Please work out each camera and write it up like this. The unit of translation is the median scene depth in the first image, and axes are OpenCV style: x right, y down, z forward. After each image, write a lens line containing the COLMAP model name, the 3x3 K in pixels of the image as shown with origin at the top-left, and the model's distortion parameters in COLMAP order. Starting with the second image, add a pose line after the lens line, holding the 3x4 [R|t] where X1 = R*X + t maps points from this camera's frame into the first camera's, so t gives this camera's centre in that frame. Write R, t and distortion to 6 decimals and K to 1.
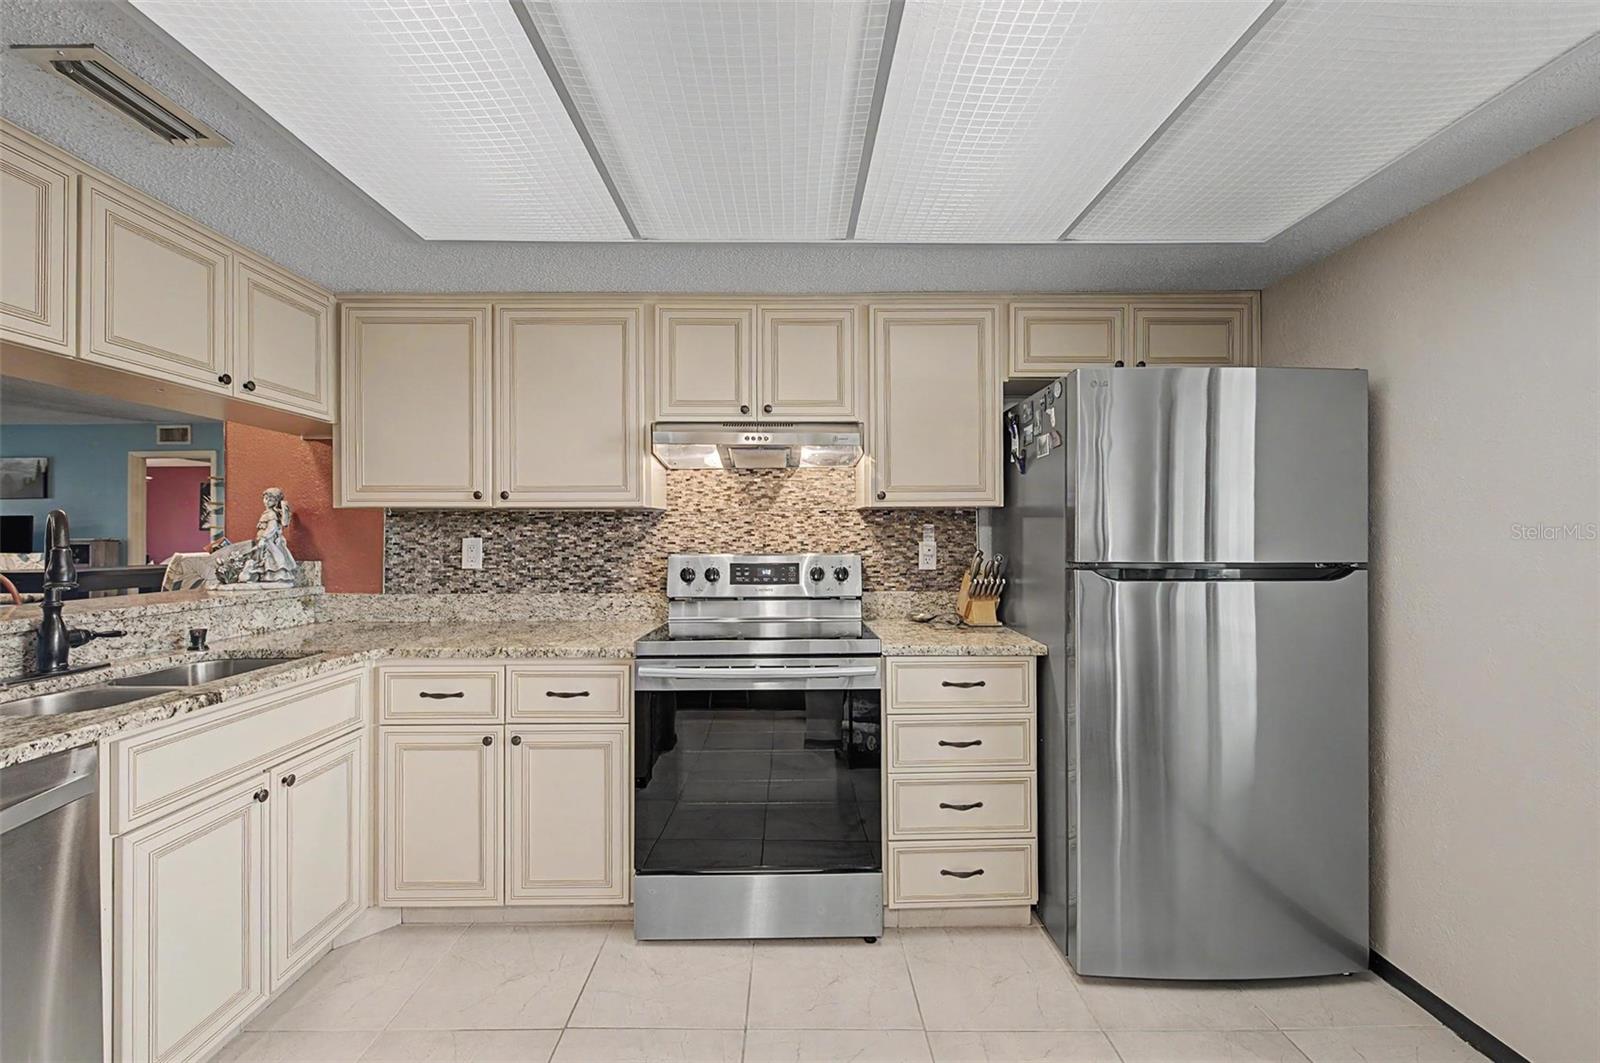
lens RADIAL K [[686.8, 0, 803.9], [0, 686.8, 533.8], [0, 0, 1]] dist [0.005129, 0.000429]
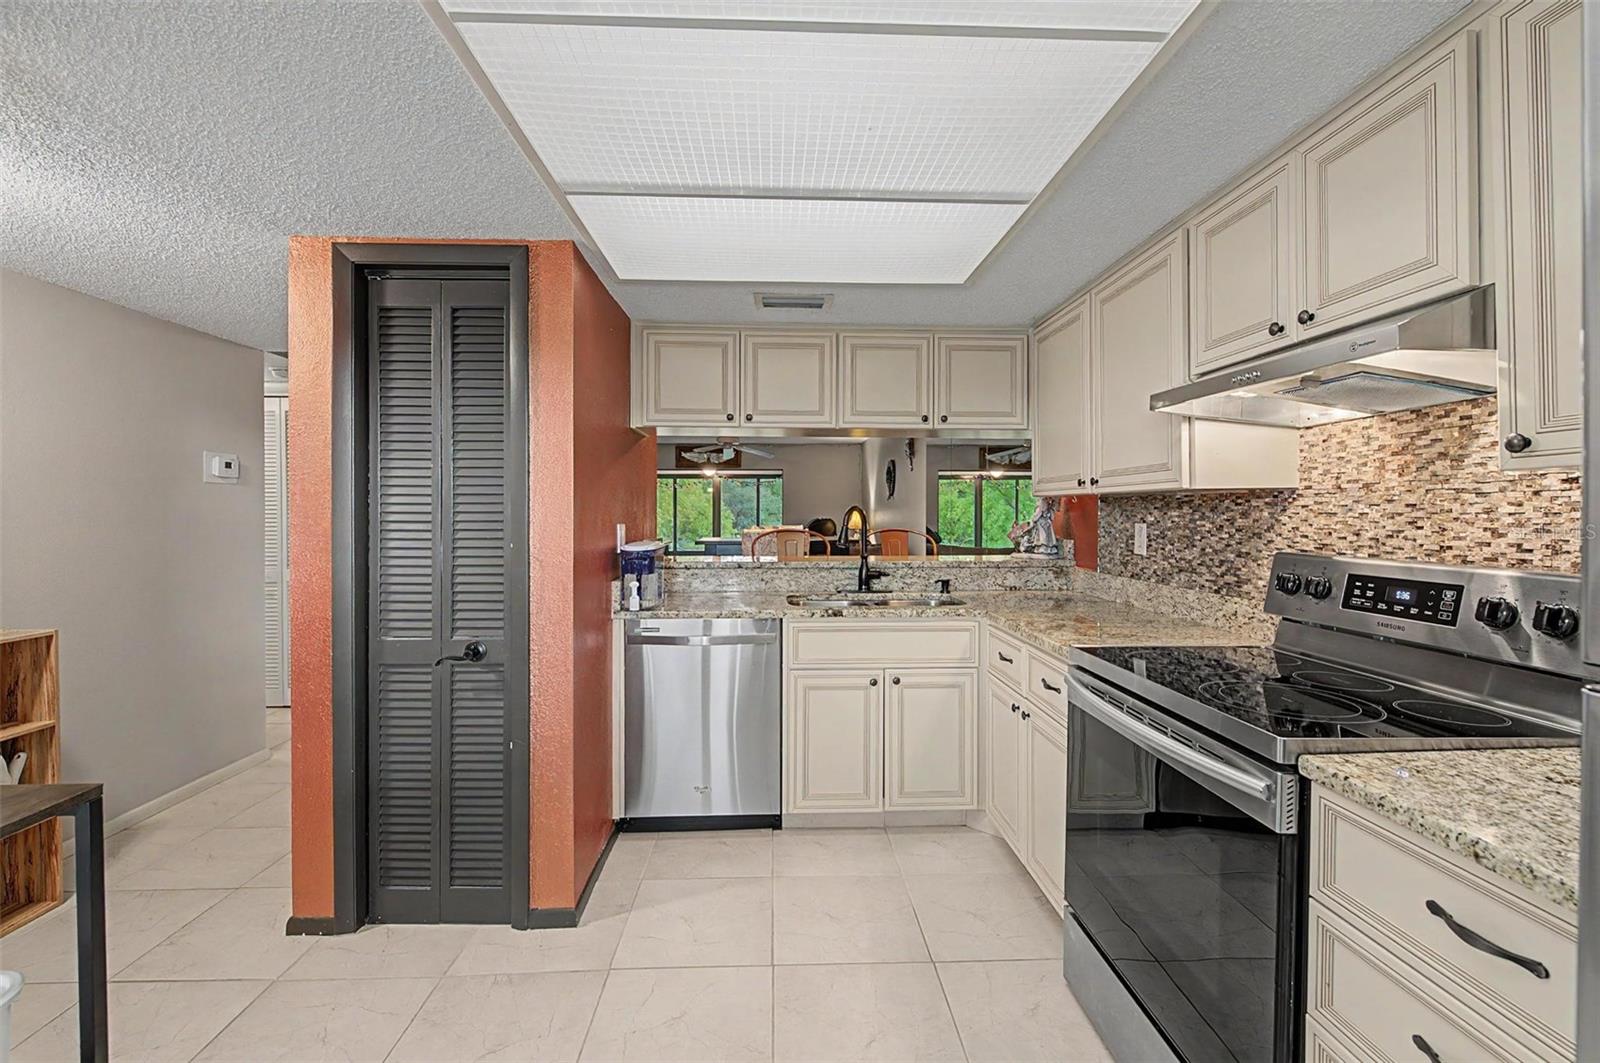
lens RADIAL K [[686.8, 0, 803.6], [0, 686.8, 507.7], [0, 0, 1]] dist [0.005129, 0.000429]
pose [[0.000277, -0.002551, -0.999997, 0.495419], [0.002645, 0.999993, -0.002550, -0.014564], [0.999996, -0.002645, 0.000283, 0.510431]]
